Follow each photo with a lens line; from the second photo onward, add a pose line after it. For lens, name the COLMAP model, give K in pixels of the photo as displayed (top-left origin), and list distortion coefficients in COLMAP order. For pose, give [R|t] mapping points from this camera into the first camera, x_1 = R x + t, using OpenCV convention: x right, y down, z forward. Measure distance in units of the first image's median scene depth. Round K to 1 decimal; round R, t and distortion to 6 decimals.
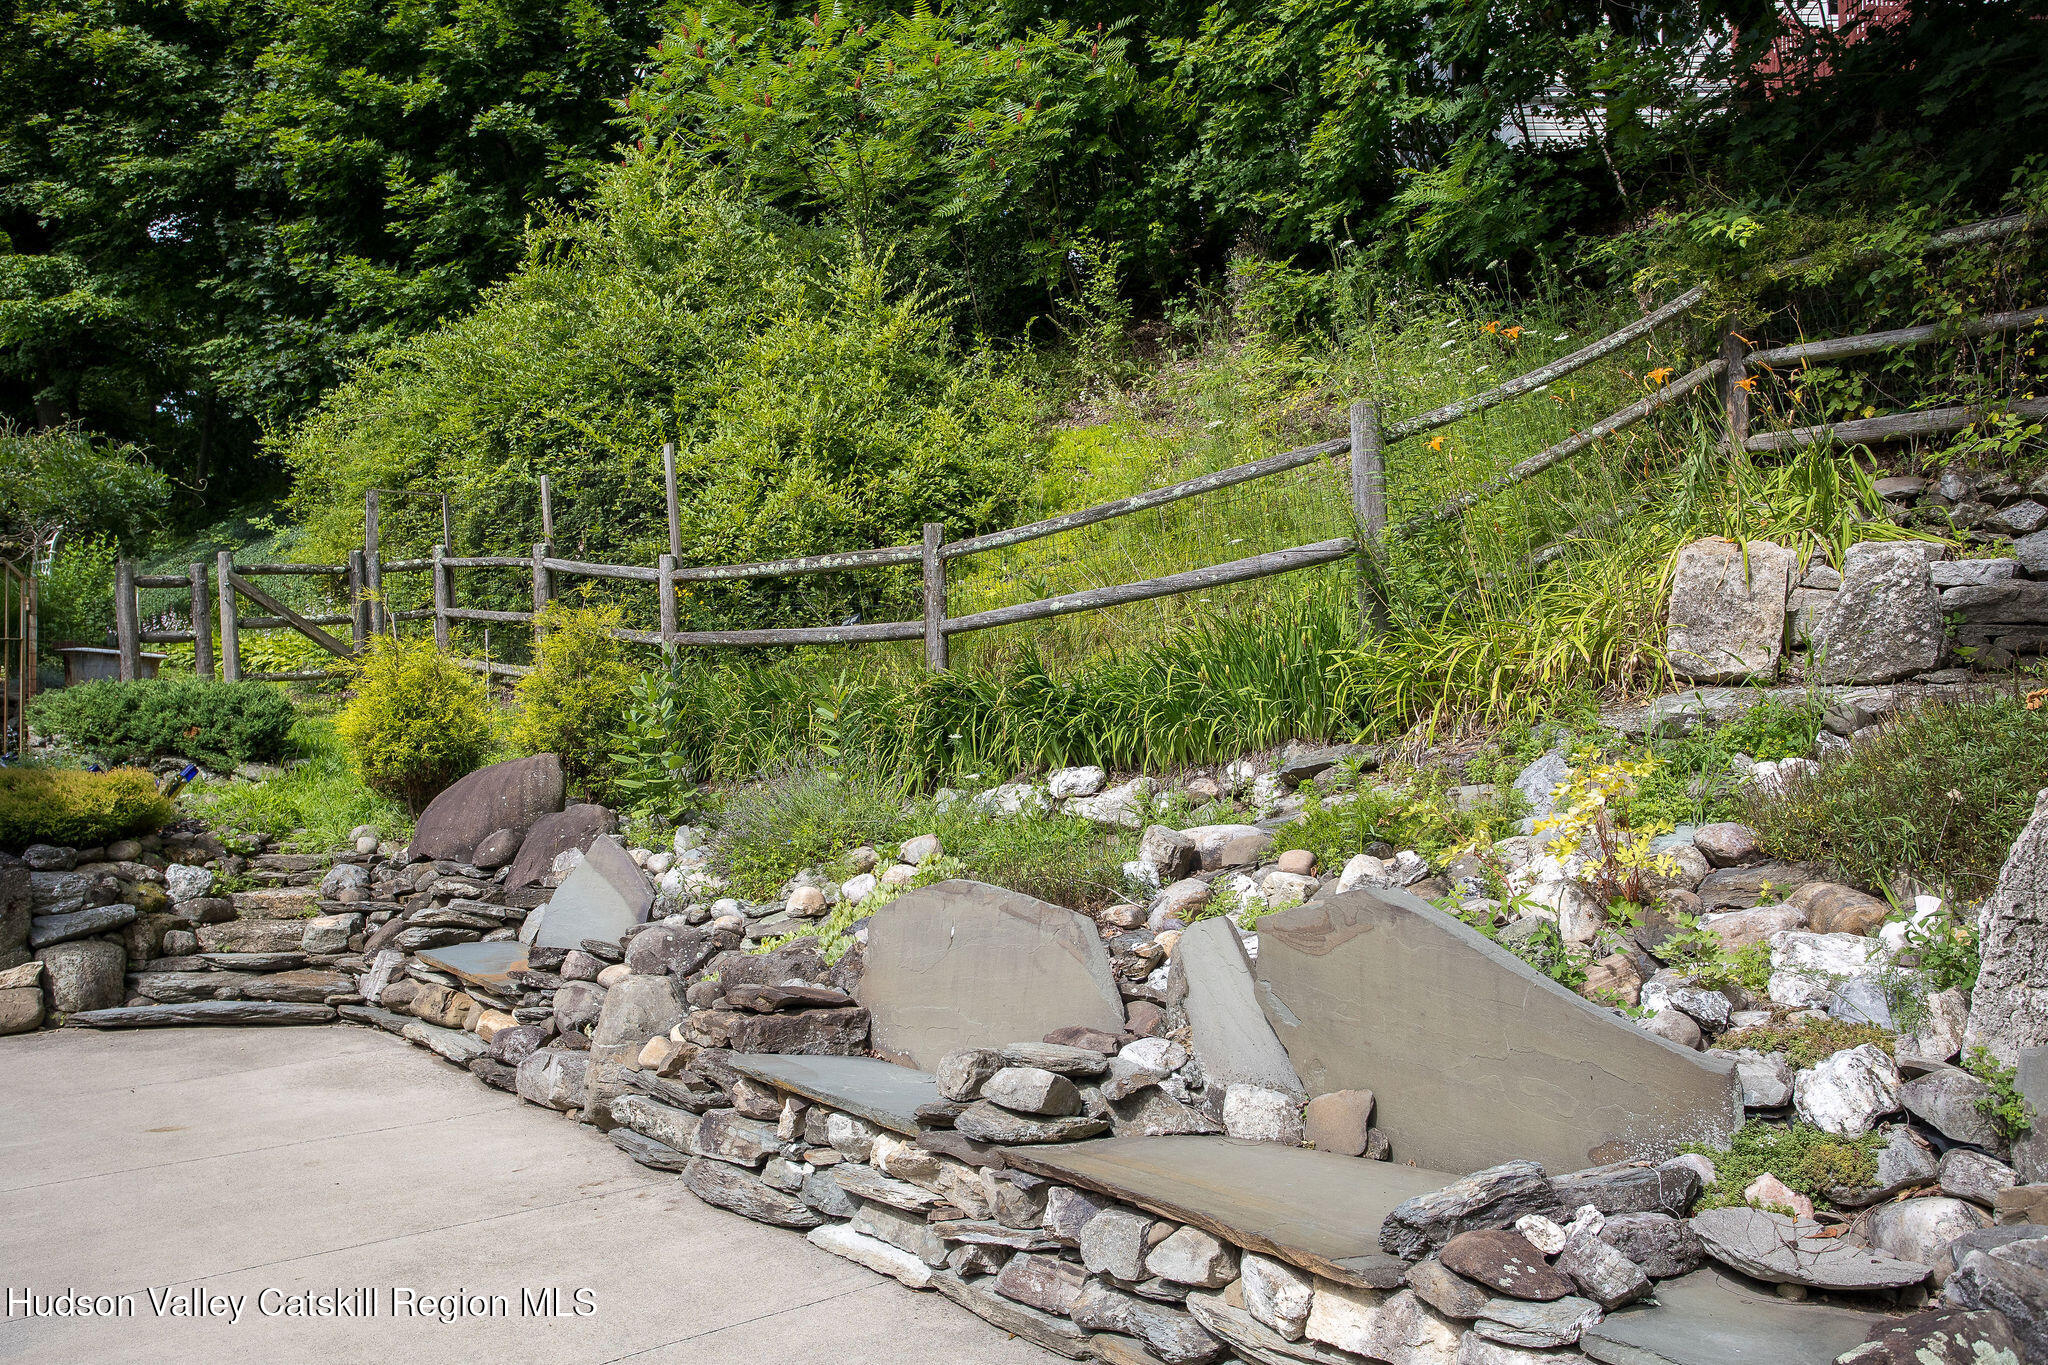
lens RADIAL K [[1697.2, 0, 1024.0], [0, 1697.2, 682.5], [0, 0, 1]] dist [-0.000830, 0.001601]
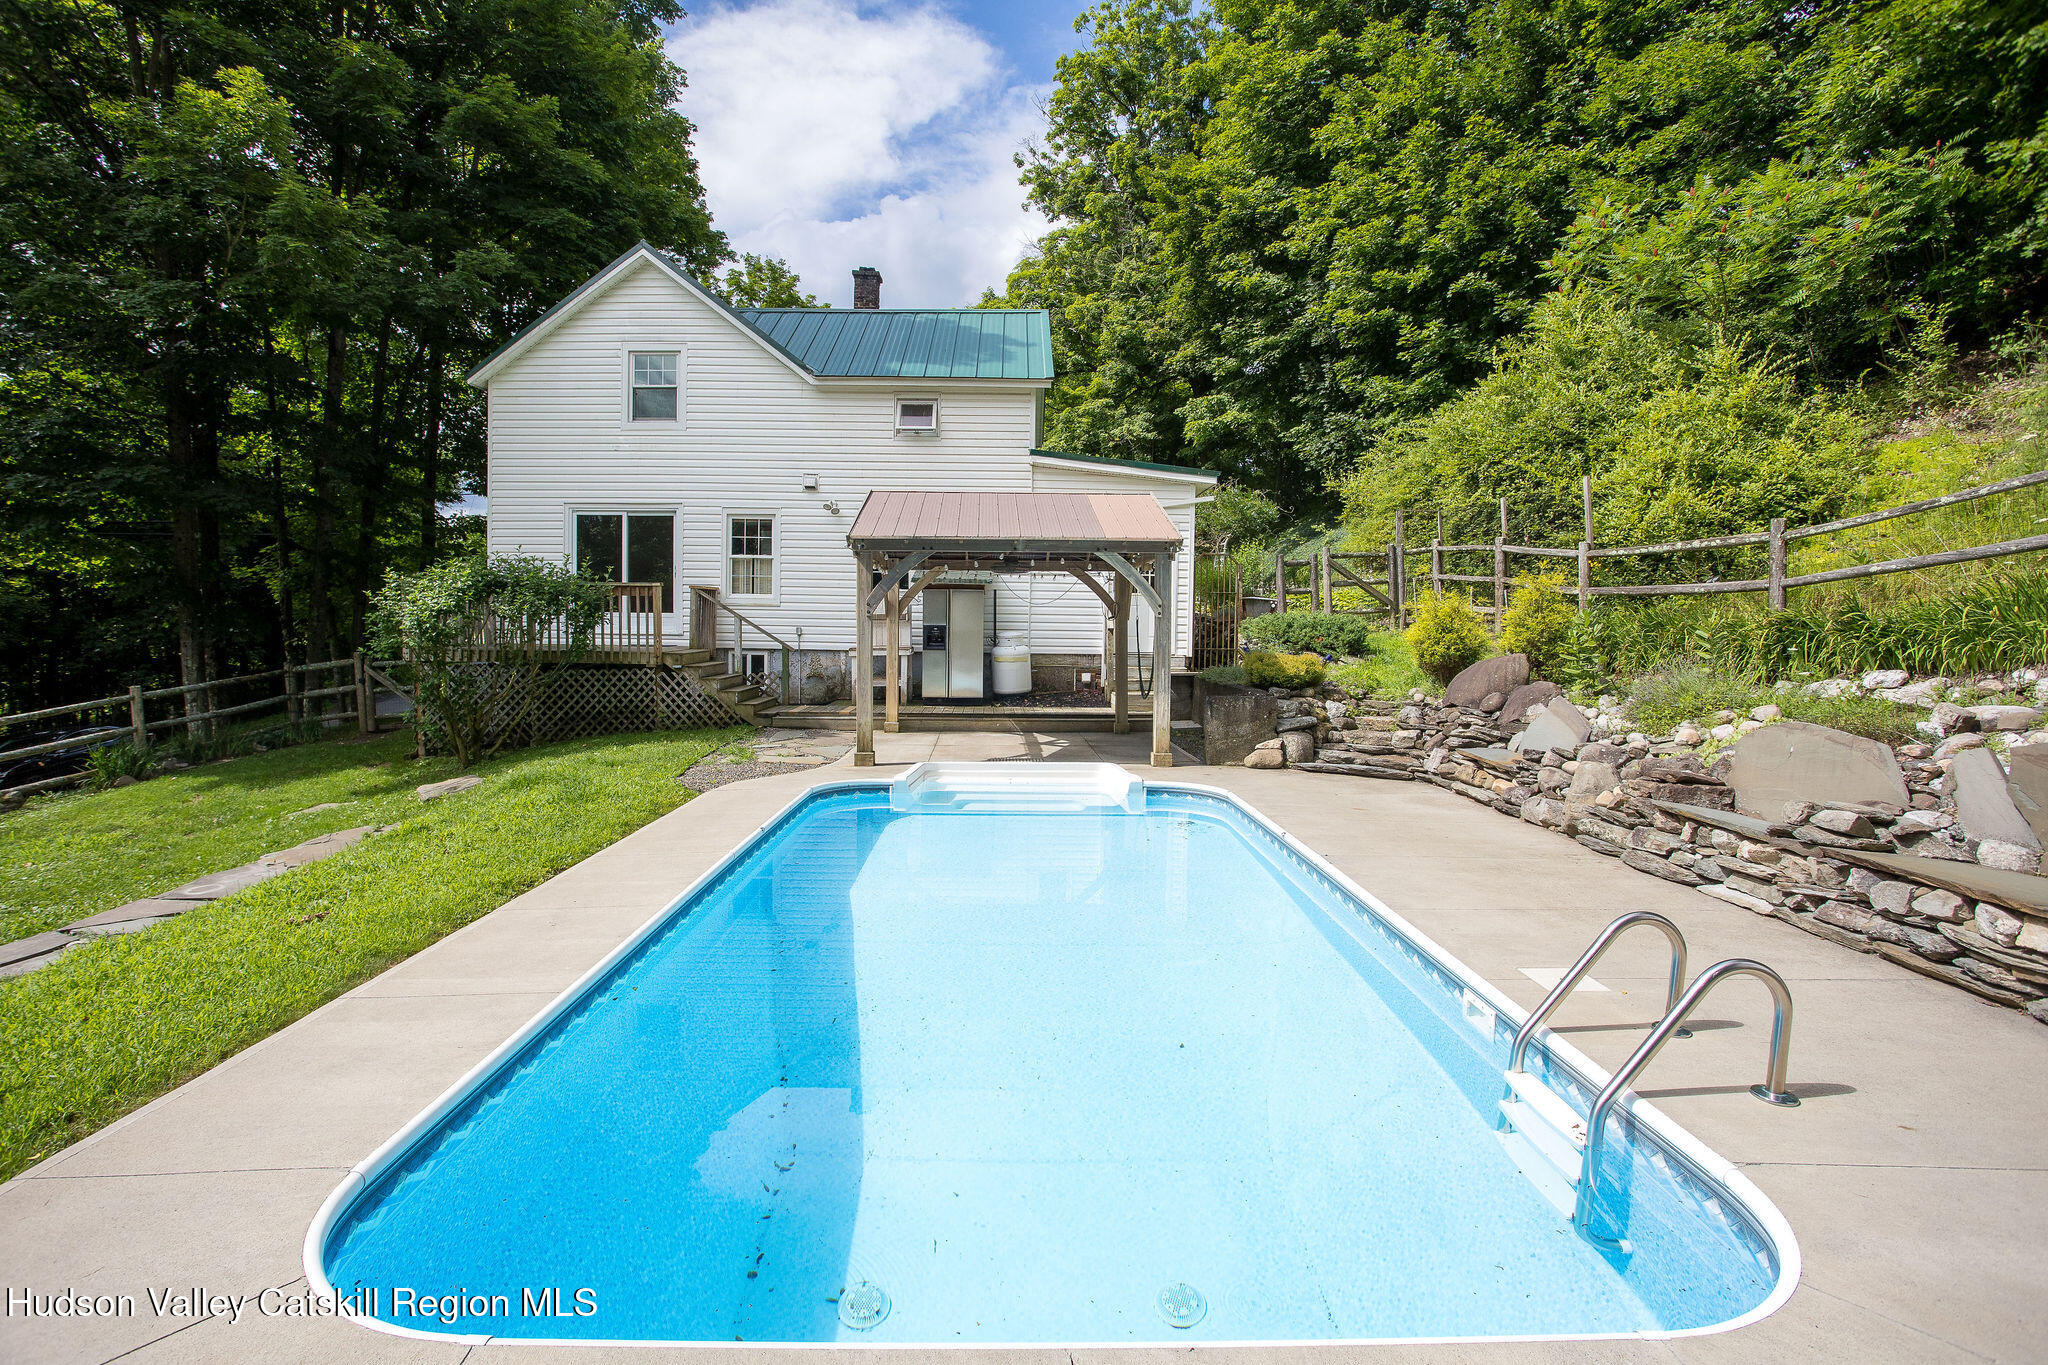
lens RADIAL K [[1020.1, 0, 1020.2], [0, 1020.1, 661.0], [0, 0, 1]] dist [-0.052576, 0.027254]
pose [[0.770865, 0.036672, -0.635942, -0.000936], [-0.009769, 0.998905, 0.045761, 0.004169], [0.636924, -0.029063, 0.770379, -0.168449]]
